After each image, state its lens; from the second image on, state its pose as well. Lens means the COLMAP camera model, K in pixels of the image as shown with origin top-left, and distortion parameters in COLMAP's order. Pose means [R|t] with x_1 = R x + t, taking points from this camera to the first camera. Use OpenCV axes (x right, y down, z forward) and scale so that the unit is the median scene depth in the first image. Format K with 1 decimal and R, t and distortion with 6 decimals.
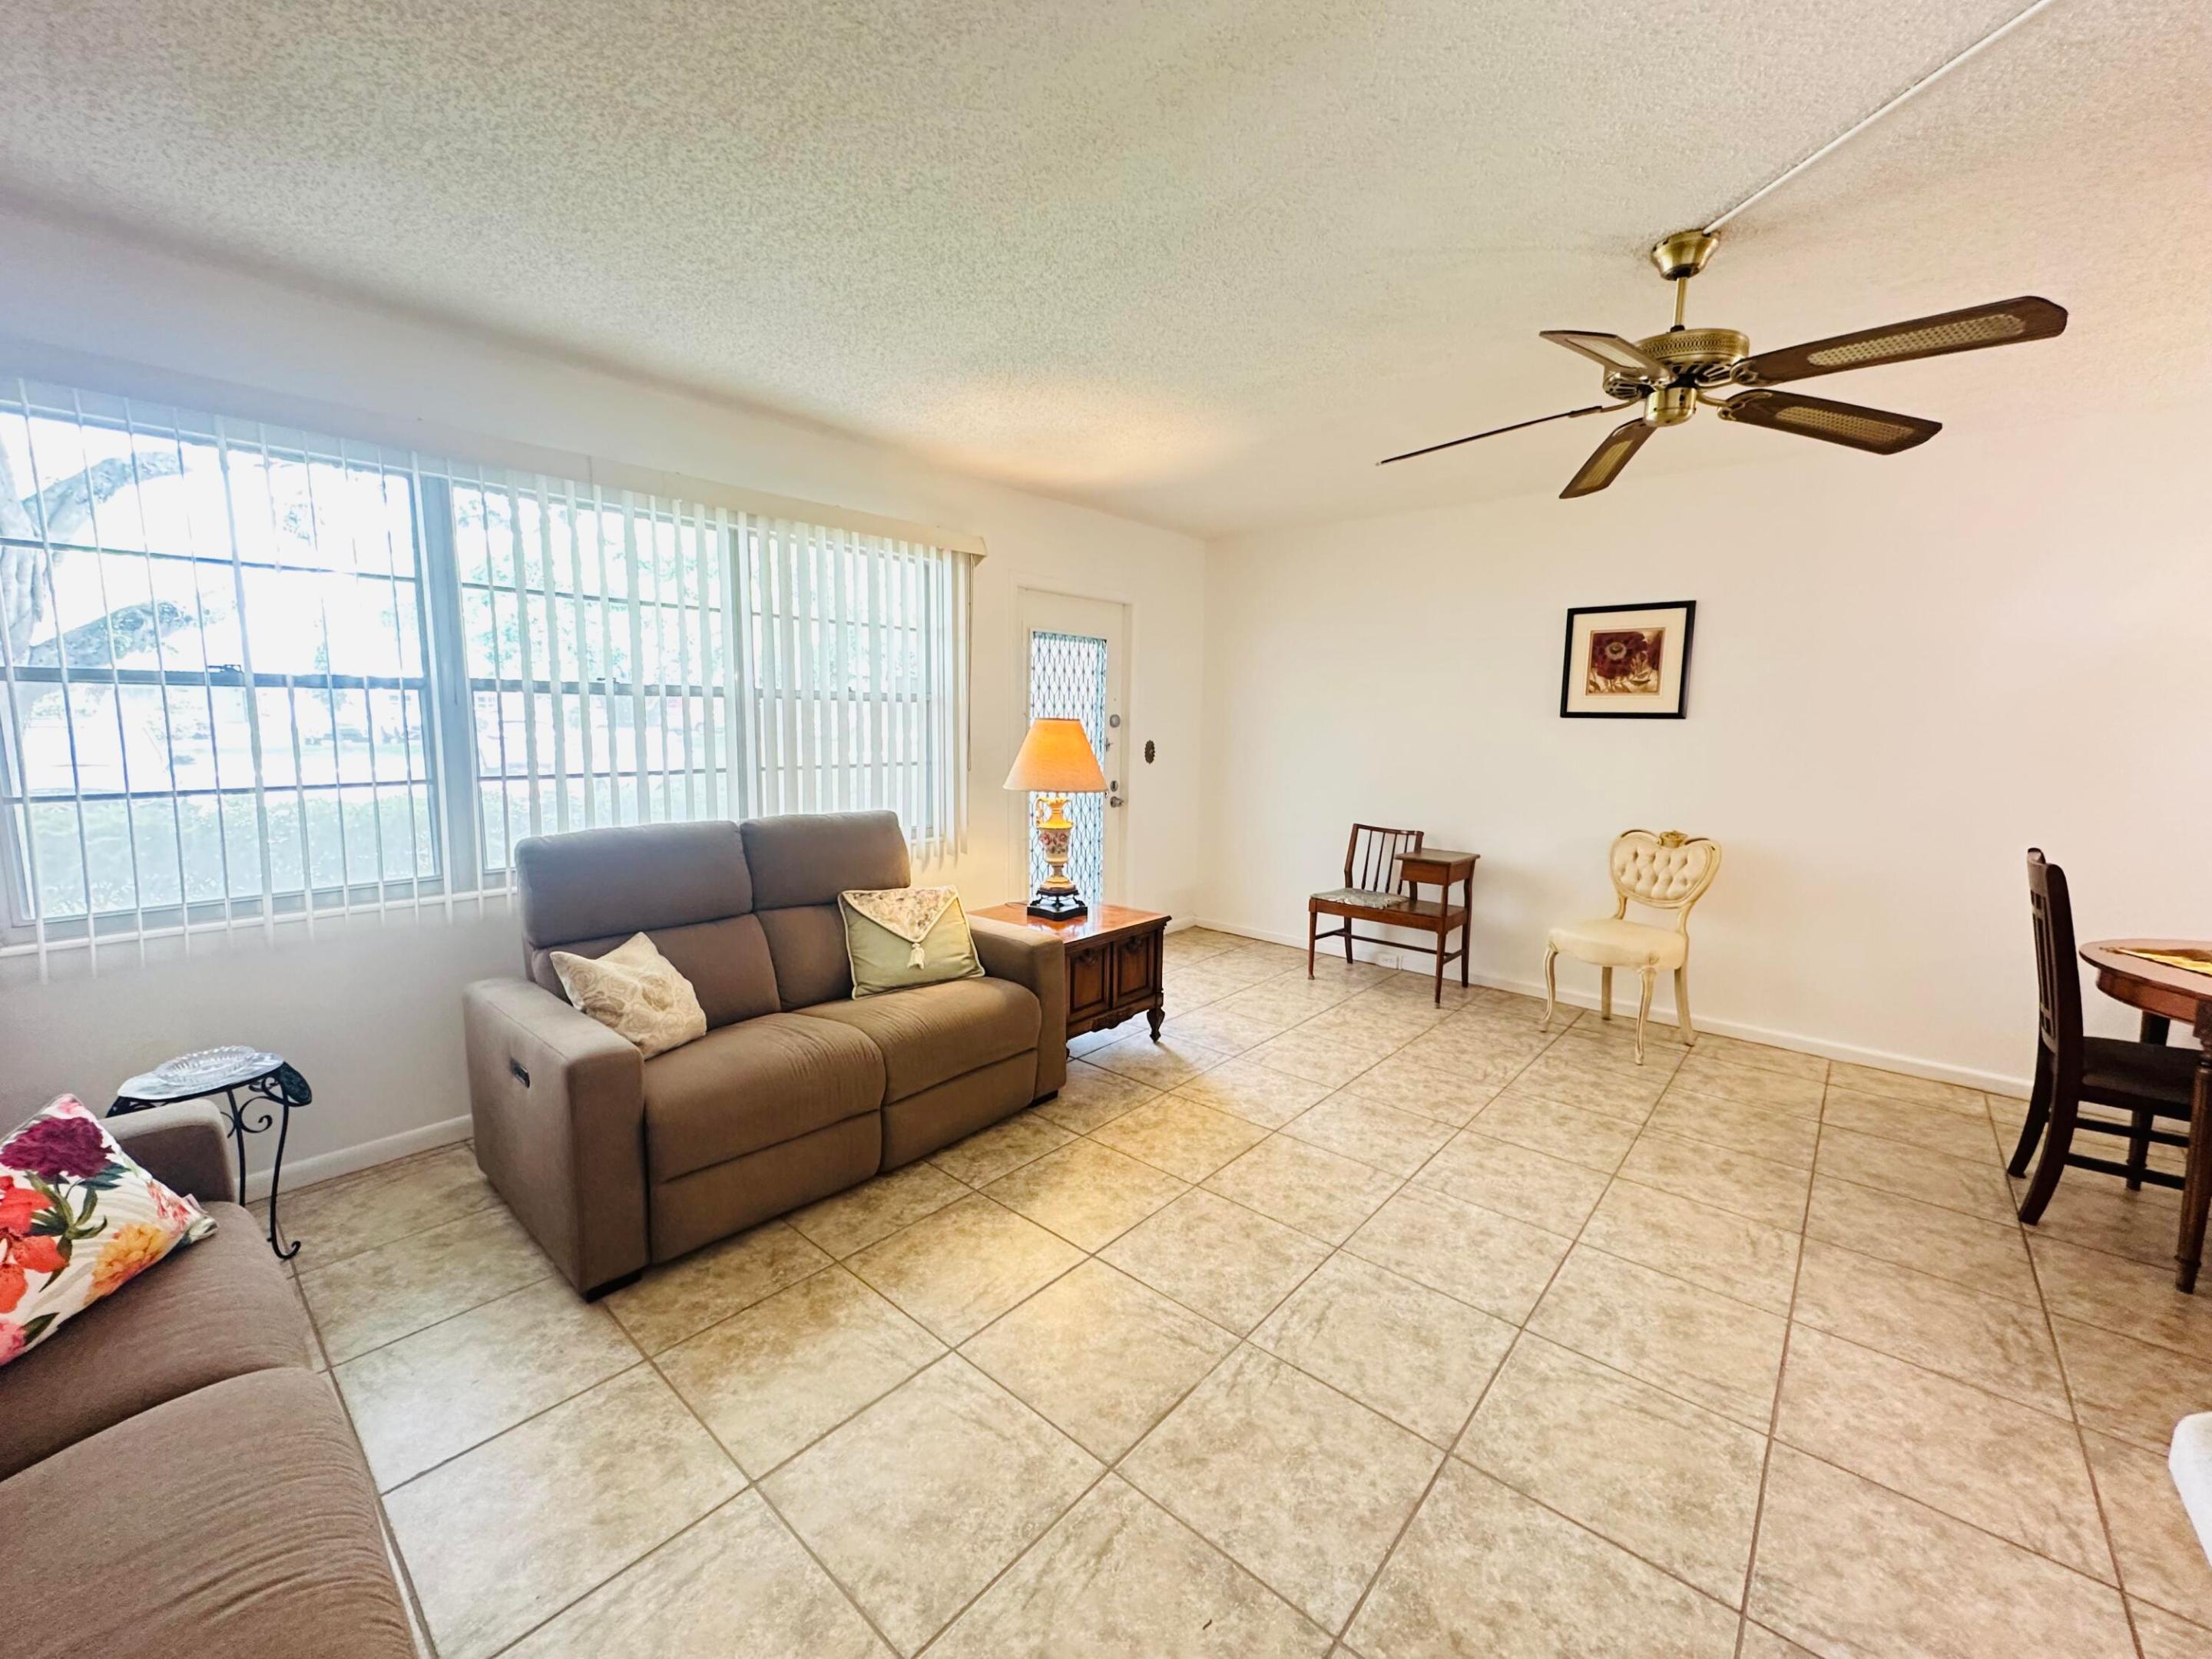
lens RADIAL K [[884.5, 0, 1106.5], [0, 884.5, 825.2], [0, 0, 1]] dist [-0.000334, 0.000045]
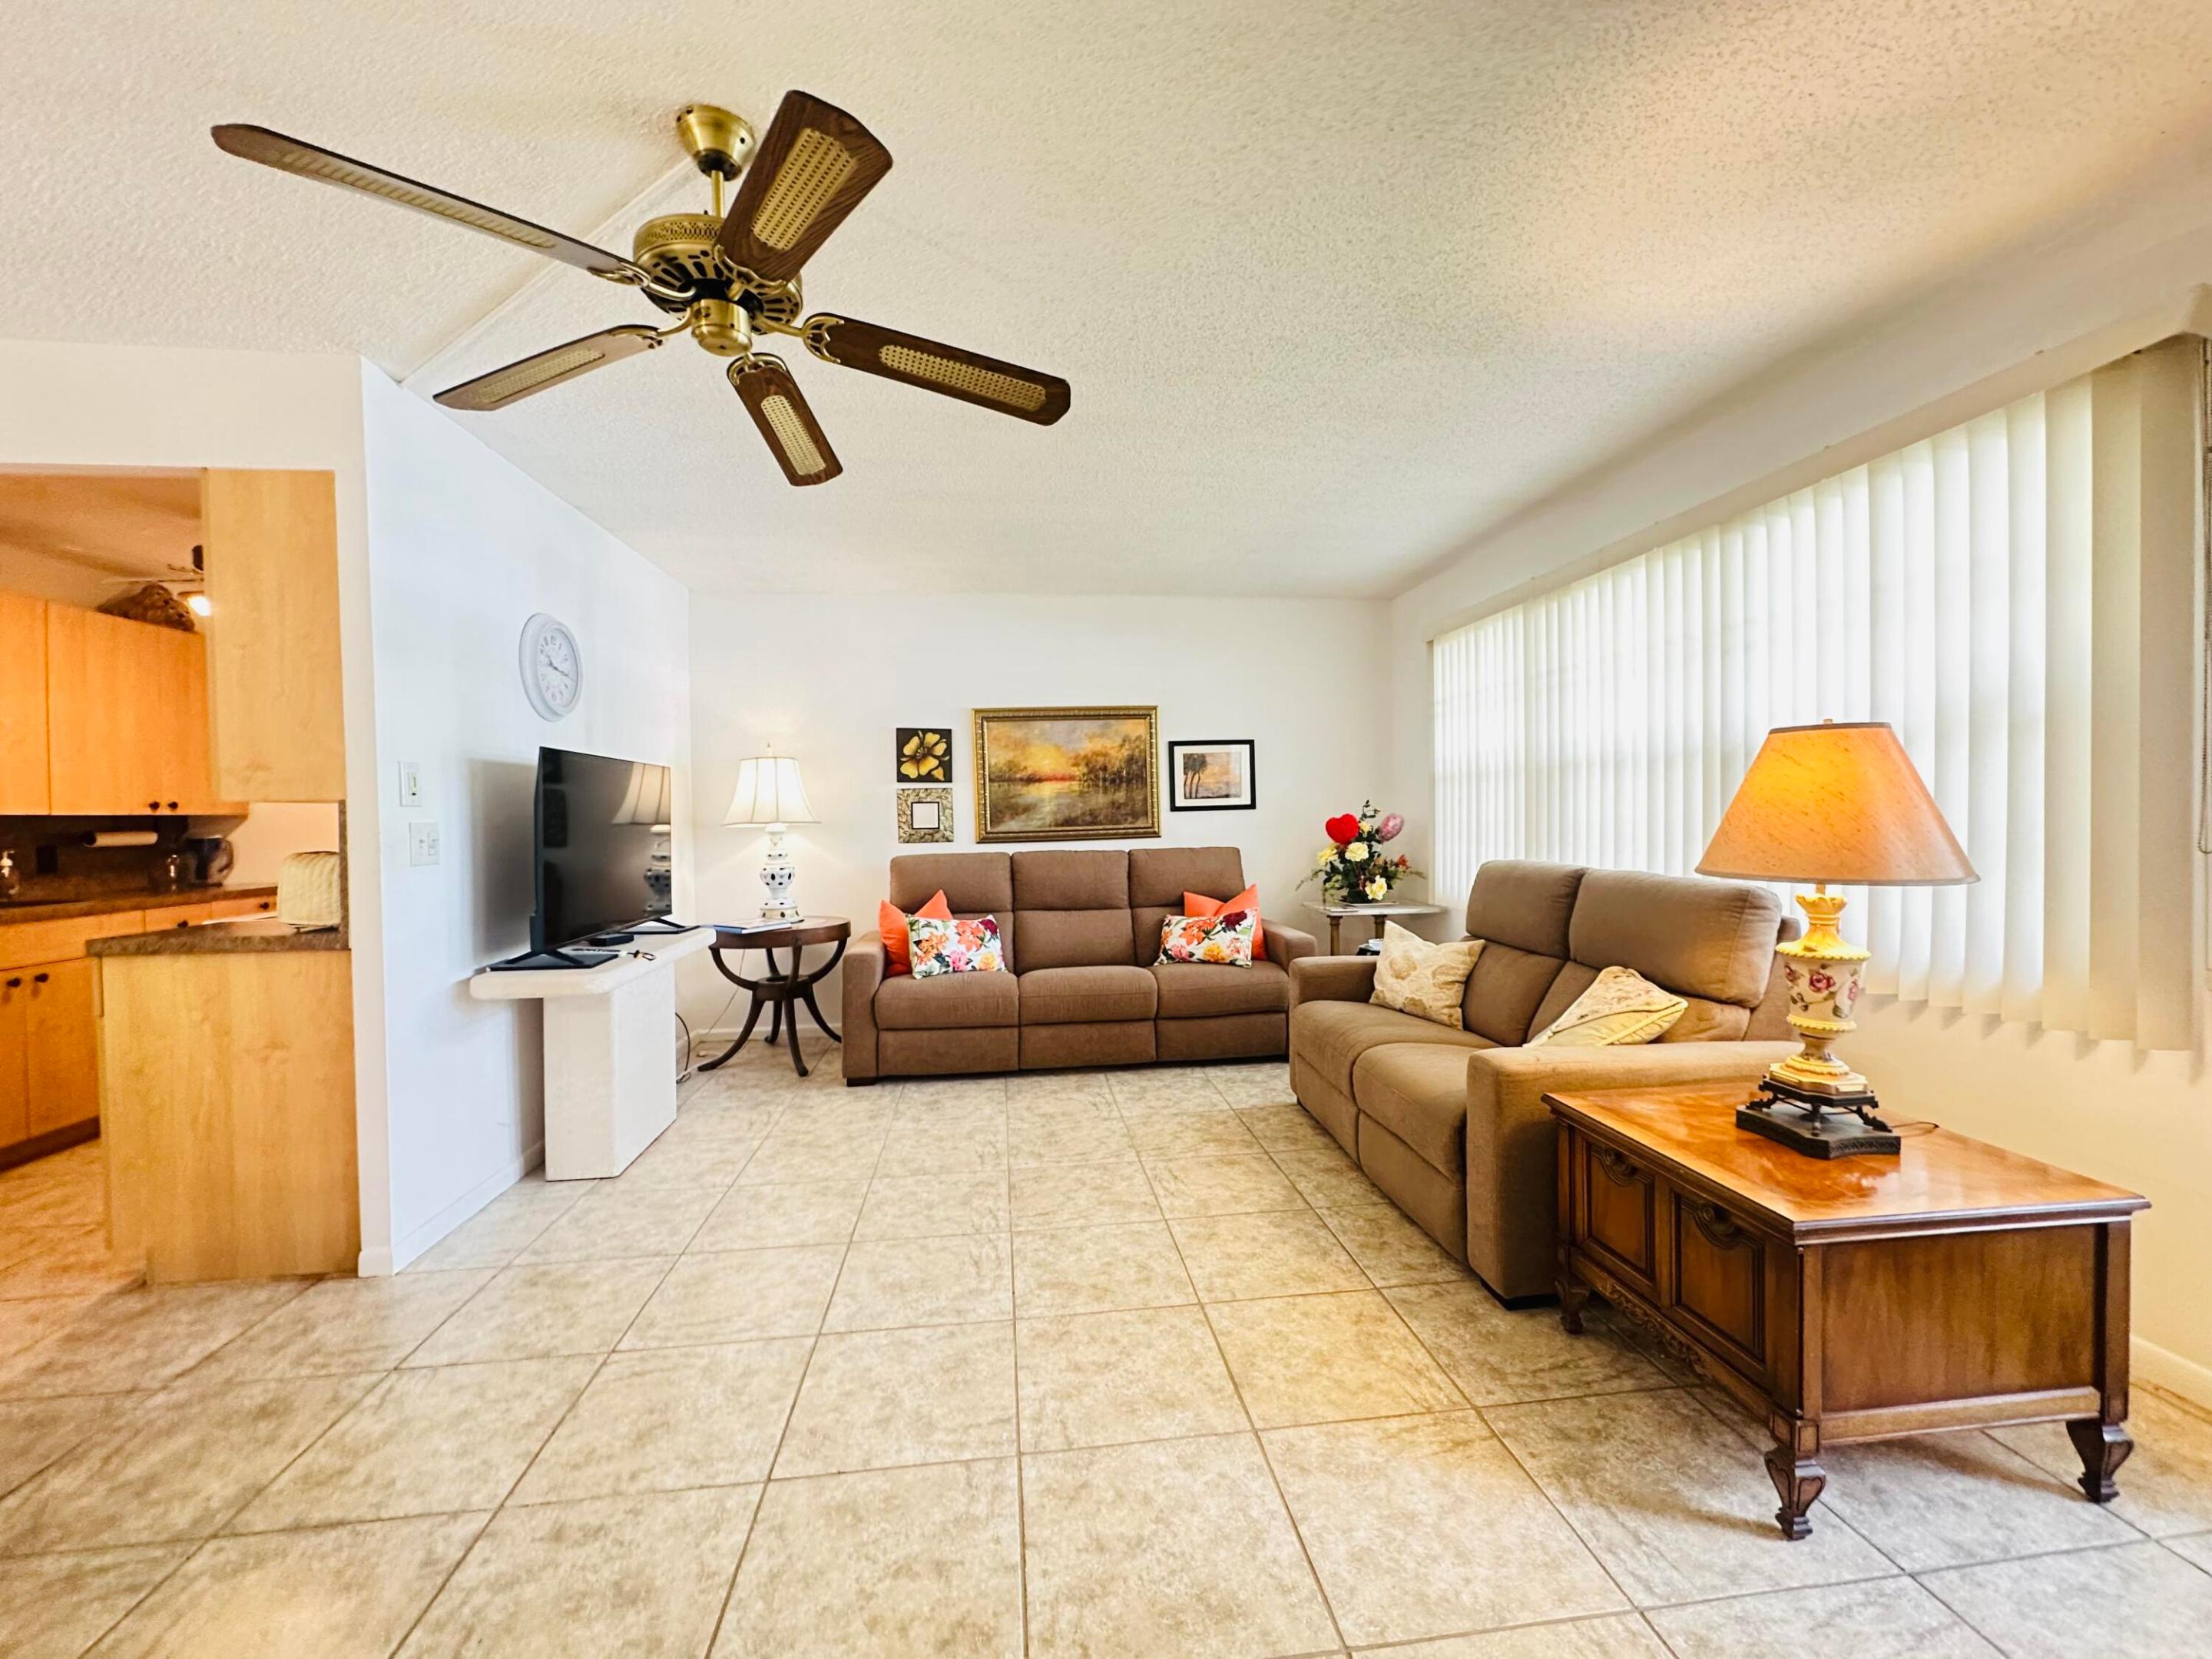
lens RADIAL K [[884.5, 0, 1106.1], [0, 884.5, 829.7], [0, 0, 1]] dist [-0.000334, 0.000045]
pose [[-0.666203, 0.009173, -0.745714, 0.587482], [-0.089641, 0.991690, 0.092282, -0.078800], [0.740364, 0.128326, -0.659844, 1.077622]]
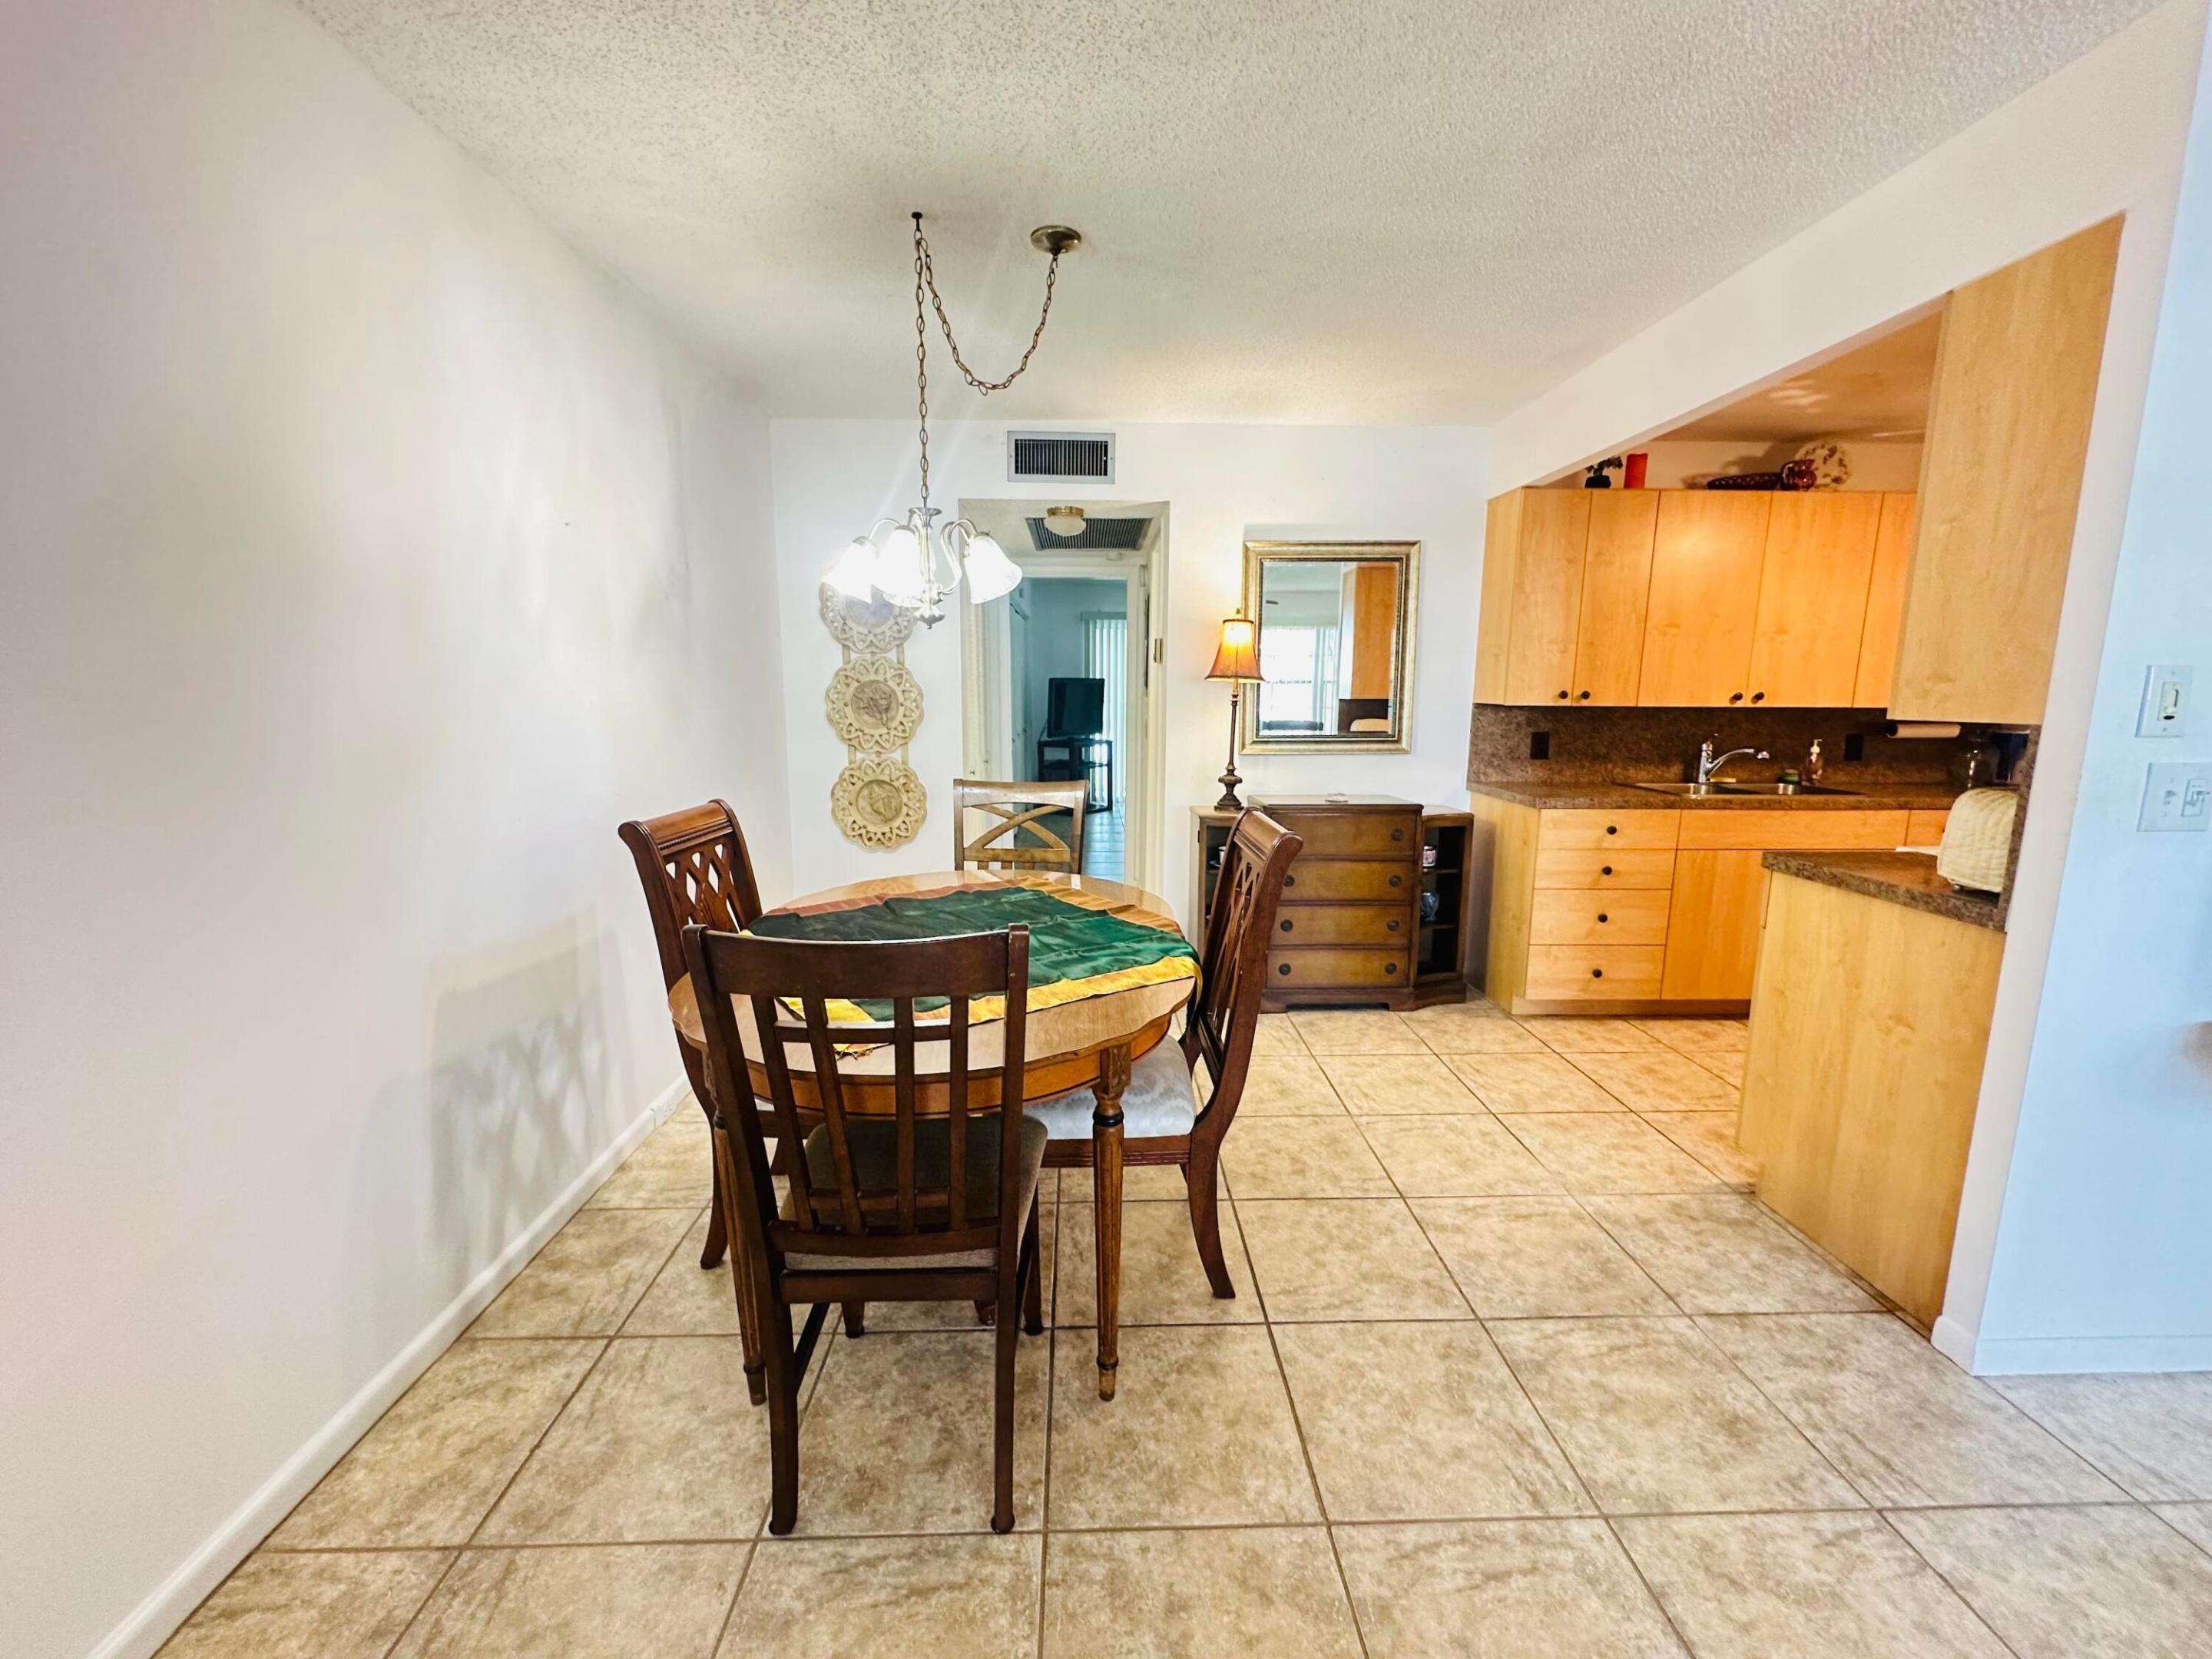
lens RADIAL K [[884.5, 0, 1106.5], [0, 884.5, 828.7], [0, 0, 1]] dist [-0.000334, 0.000045]
pose [[-0.680978, -0.133535, 0.720026, 0.462773], [0.078602, 0.964225, 0.253163, -0.091805], [-0.728073, 0.228994, -0.646120, 0.876668]]
